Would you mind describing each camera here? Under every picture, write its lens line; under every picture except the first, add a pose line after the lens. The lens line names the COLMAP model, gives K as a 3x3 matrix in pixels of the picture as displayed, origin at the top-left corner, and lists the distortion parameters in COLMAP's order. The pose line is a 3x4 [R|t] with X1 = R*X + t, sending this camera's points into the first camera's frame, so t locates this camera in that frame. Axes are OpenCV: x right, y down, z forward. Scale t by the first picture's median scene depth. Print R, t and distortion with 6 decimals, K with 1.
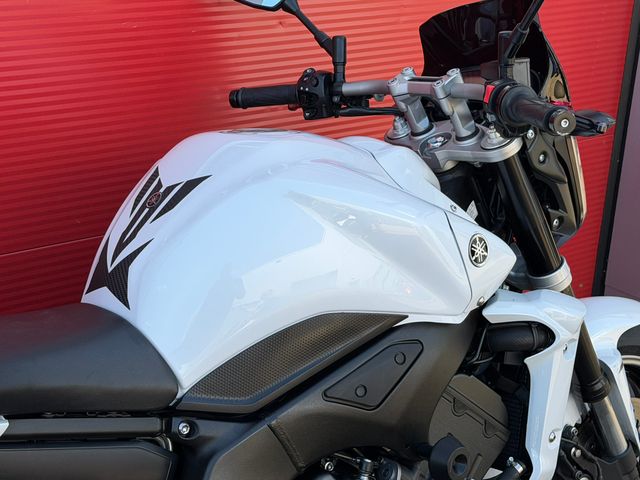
lens RADIAL K [[1187.8, 0, 306.2], [0, 1187.8, 239.5], [0, 0, 1]] dist [0.167511, -0.189929]
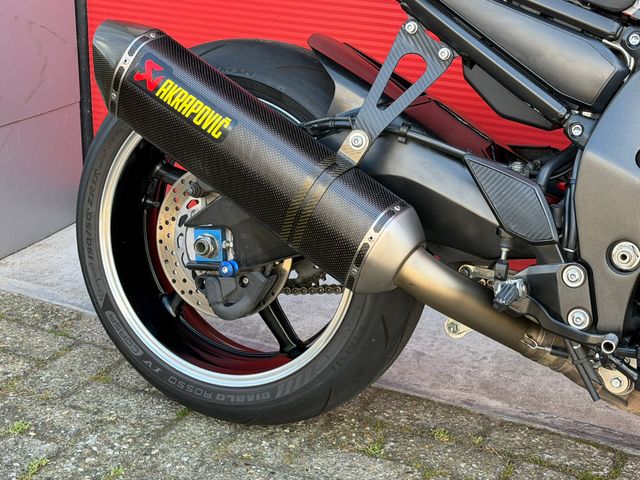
lens RADIAL K [[1178.0, 0, 322.6], [0, 1178.0, 246.0], [0, 0, 1]] dist [0.157299, -0.101799]
pose [[0.432831, 0.285710, -0.855001, 0.638756], [-0.318564, 0.935729, 0.151418, 0.226987], [0.843312, 0.206834, 0.496029, 0.262568]]
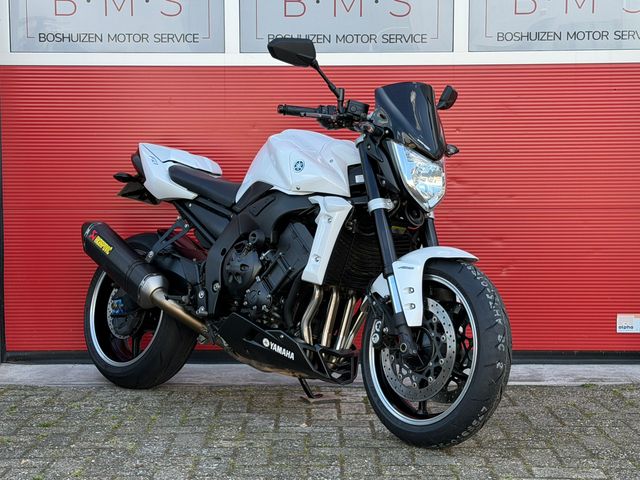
lens RADIAL K [[1178.0, 0, 322.6], [0, 1178.0, 246.0], [0, 0, 1]] dist [0.157299, -0.101799]
pose [[0.128641, -0.015533, -0.991570, 2.525323], [-0.362359, 0.930002, -0.061580, 0.290762], [0.923118, 0.367226, 0.114008, 0.800255]]
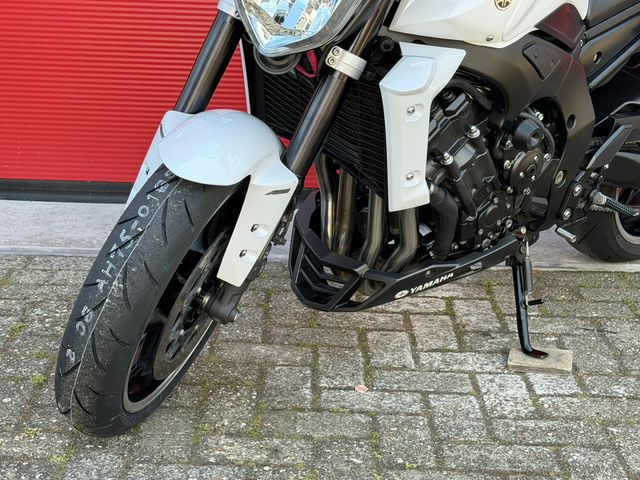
lens RADIAL K [[1178.0, 0, 322.6], [0, 1178.0, 246.0], [0, 0, 1]] dist [0.157299, -0.101799]
pose [[0.137041, 0.239653, -0.961138, 1.419705], [-0.390212, 0.904896, 0.169993, 0.118876], [0.910469, 0.351752, 0.217523, 0.763920]]
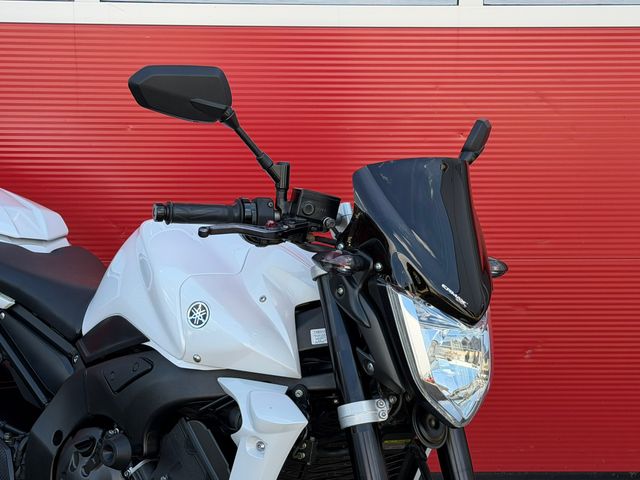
lens RADIAL K [[1187.8, 0, 306.2], [0, 1187.8, 239.5], [0, 0, 1]] dist [0.167511, -0.189929]
pose [[0.188223, 0.127300, -0.973841, 1.334158], [-0.363209, 0.930289, 0.051406, -0.165177], [0.912497, 0.344032, 0.221338, 0.774503]]
